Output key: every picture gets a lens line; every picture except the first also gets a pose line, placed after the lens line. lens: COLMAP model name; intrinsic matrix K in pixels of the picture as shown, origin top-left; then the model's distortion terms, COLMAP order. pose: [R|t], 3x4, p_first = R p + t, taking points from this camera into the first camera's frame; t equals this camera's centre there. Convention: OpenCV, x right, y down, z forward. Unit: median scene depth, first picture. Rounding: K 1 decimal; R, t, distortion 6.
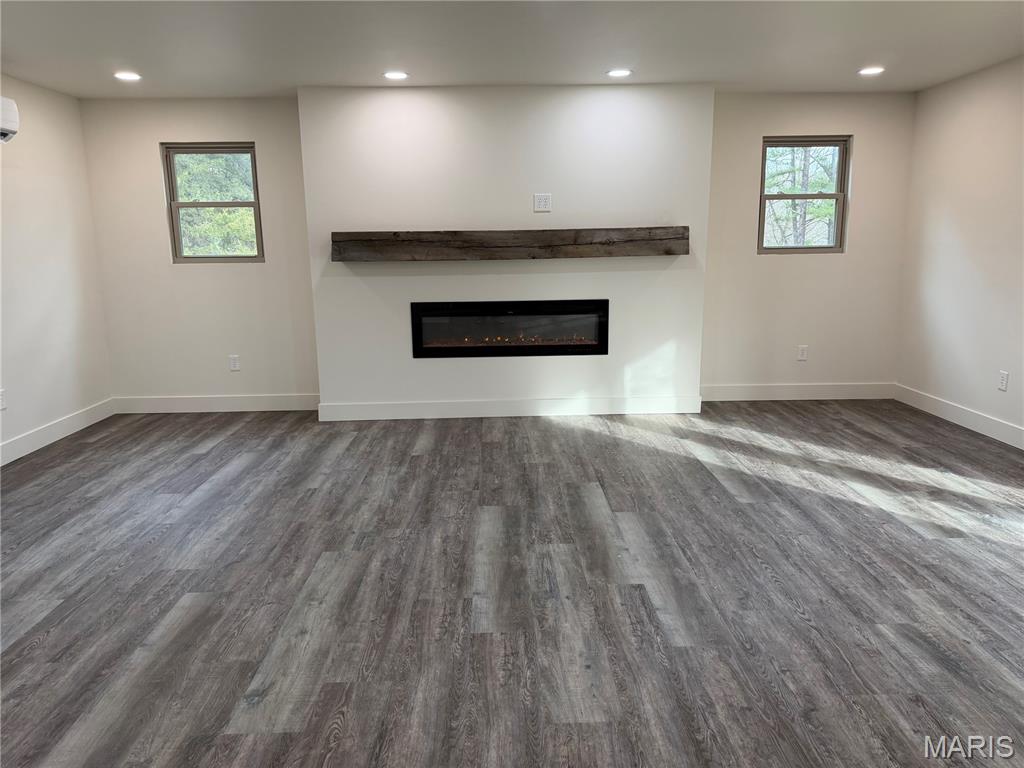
lens RADIAL K [[726.9, 0, 503.1], [0, 726.9, 376.8], [0, 0, 1]] dist [0.022646, -0.022844]
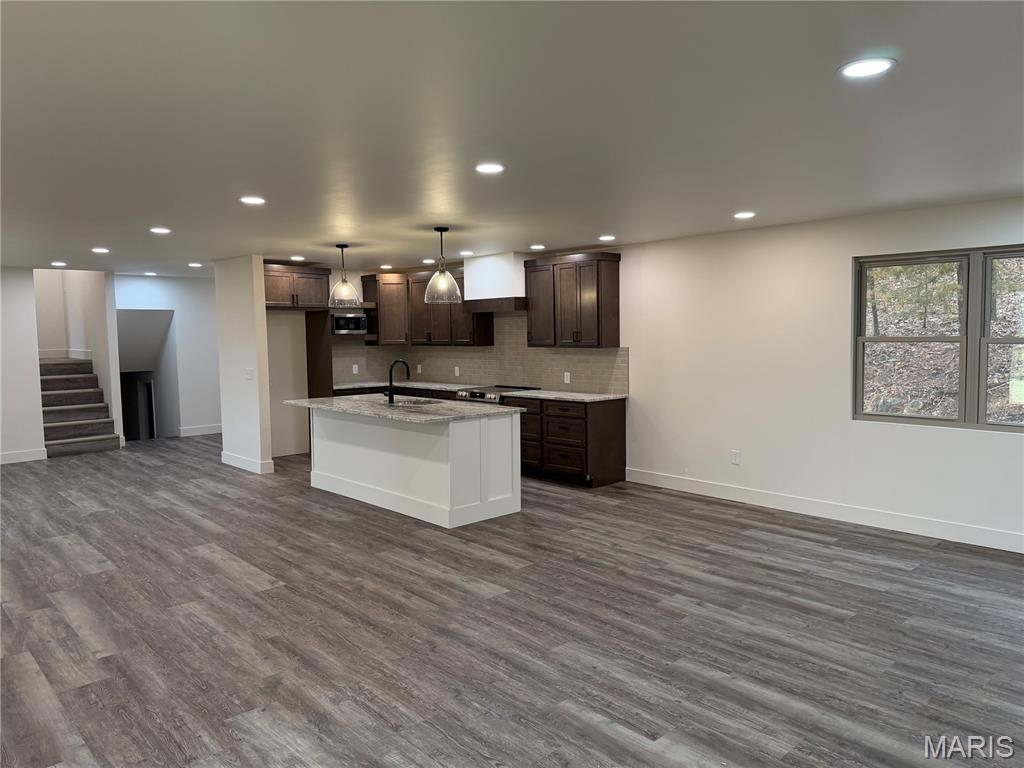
lens RADIAL K [[726.9, 0, 518.0], [0, 726.9, 383.9], [0, 0, 1]] dist [0.022646, -0.022844]
pose [[-0.741806, 0.071406, -0.666802, 1.029237], [-0.106739, 0.969067, 0.222520, -0.402212], [0.662066, 0.236240, -0.711238, 1.606881]]
